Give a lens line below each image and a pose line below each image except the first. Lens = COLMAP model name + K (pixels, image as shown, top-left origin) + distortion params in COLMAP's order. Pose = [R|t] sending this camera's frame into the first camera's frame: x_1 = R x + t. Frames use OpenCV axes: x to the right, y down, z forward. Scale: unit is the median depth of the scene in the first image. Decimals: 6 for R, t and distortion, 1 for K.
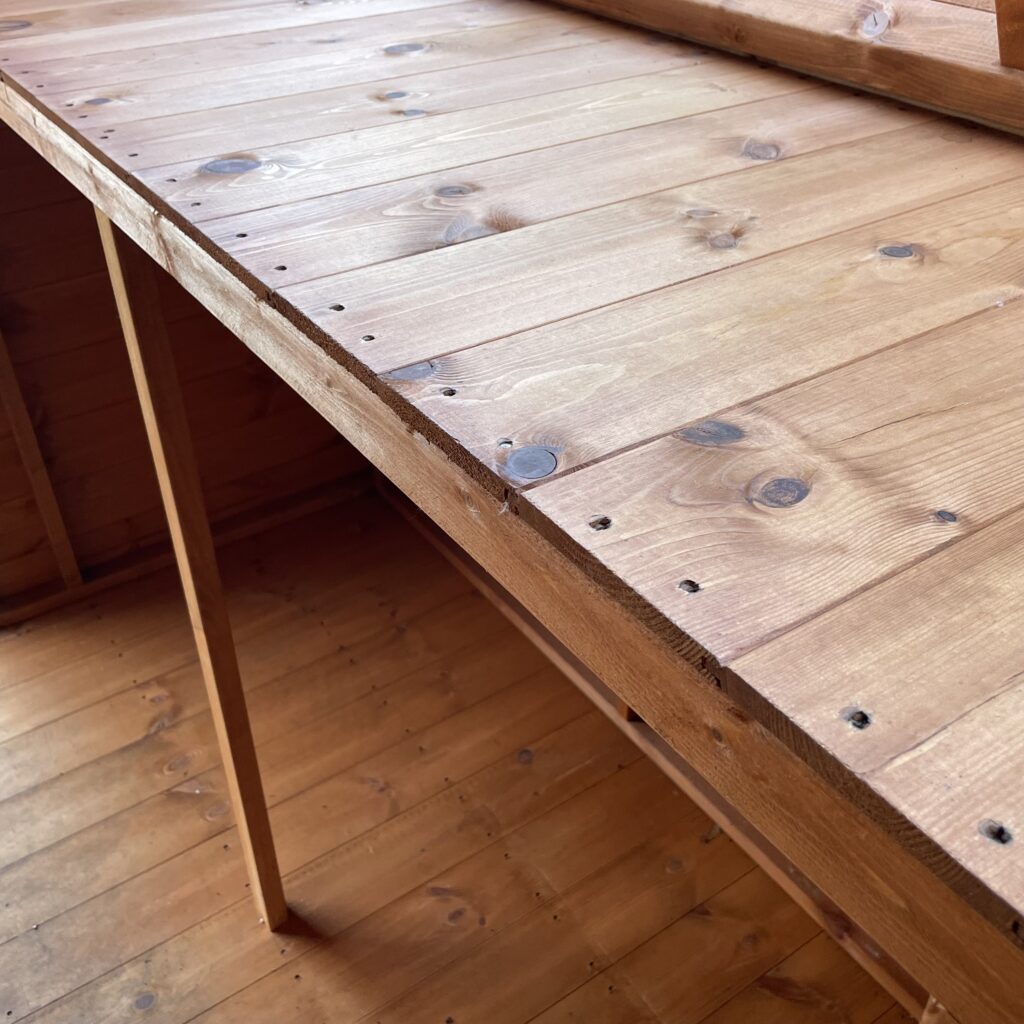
lens RADIAL K [[1057.2, 0, 511.6], [0, 1057.2, 503.5], [0, 0, 1]] dist [0.097035, -0.130190]
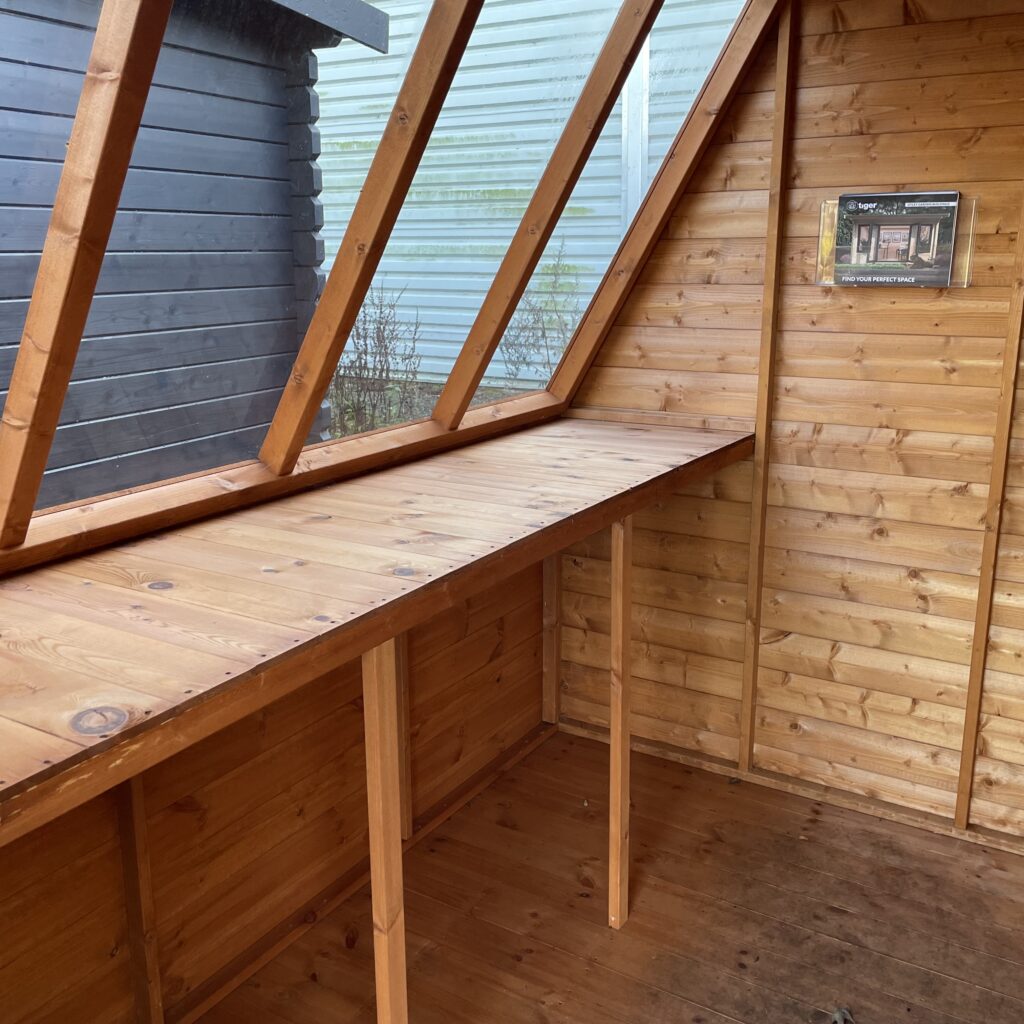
lens RADIAL K [[1057.2, 0, 511.6], [0, 1057.2, 503.5], [0, 0, 1]] dist [0.097035, -0.130190]
pose [[-0.408470, -0.218402, 0.886258, -2.273052], [0.538092, 0.726678, 0.427079, -1.238180], [-0.737299, 0.651337, -0.179305, 1.138581]]
